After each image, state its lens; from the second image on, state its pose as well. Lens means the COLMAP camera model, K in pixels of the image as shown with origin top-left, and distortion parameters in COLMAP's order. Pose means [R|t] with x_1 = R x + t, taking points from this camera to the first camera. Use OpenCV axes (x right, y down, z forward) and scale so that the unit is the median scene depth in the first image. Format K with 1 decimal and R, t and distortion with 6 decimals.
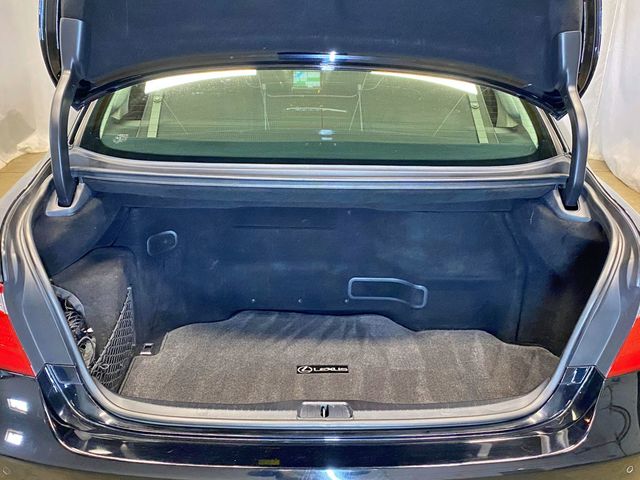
lens RADIAL K [[639.5, 0, 320.0], [0, 639.5, 240.0], [0, 0, 1]] dist [0.007354, -0.009312]
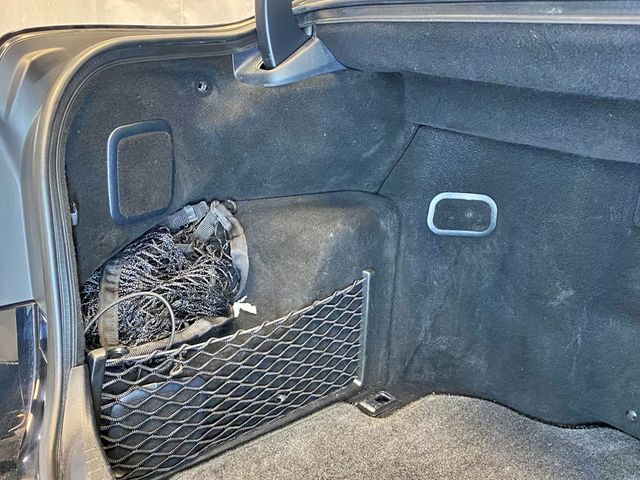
lens RADIAL K [[639.5, 0, 320.0], [0, 639.5, 240.0], [0, 0, 1]] dist [0.007354, -0.009312]
pose [[0.469246, 0.228021, -0.853120, 0.126358], [-0.306018, 0.948213, 0.085117, 0.015120], [0.828348, 0.221129, 0.514724, 0.665378]]
